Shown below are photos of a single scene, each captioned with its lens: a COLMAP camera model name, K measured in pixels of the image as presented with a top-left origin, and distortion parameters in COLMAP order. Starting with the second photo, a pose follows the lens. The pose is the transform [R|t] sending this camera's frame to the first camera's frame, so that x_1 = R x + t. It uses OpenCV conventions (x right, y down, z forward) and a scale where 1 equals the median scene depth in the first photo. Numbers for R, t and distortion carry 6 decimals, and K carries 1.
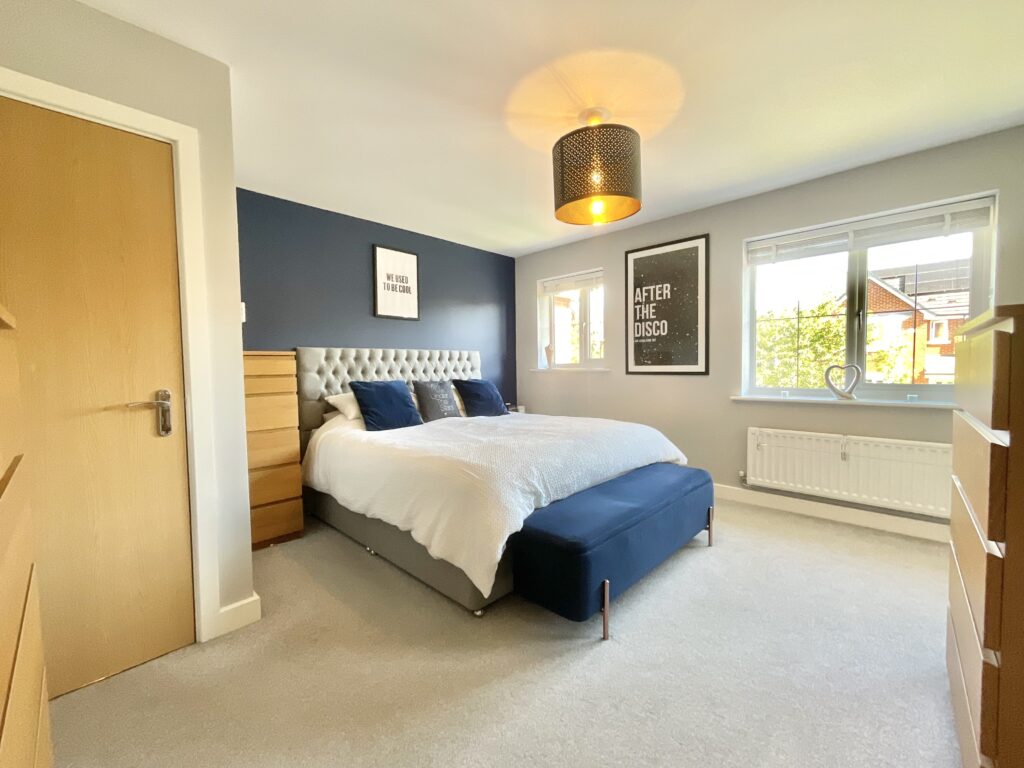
lens RADIAL K [[420.1, 0, 511.9], [0, 420.1, 385.7], [0, 0, 1]] dist [0.003091, 0.000994]
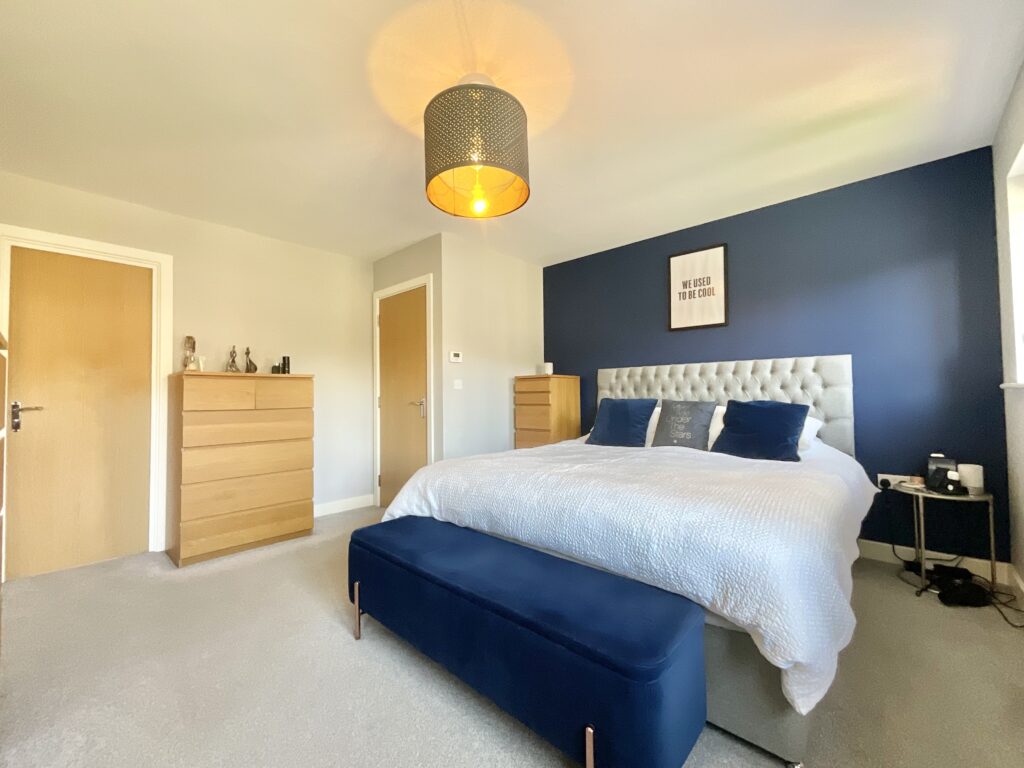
lens RADIAL K [[420.1, 0, 512.3], [0, 420.1, 381.5], [0, 0, 1]] dist [0.003091, 0.000994]
pose [[0.006973, -0.011028, -0.999915, 0.607925], [-0.030744, 0.999464, -0.011237, -0.027865], [0.999503, 0.030820, 0.006631, 0.625278]]
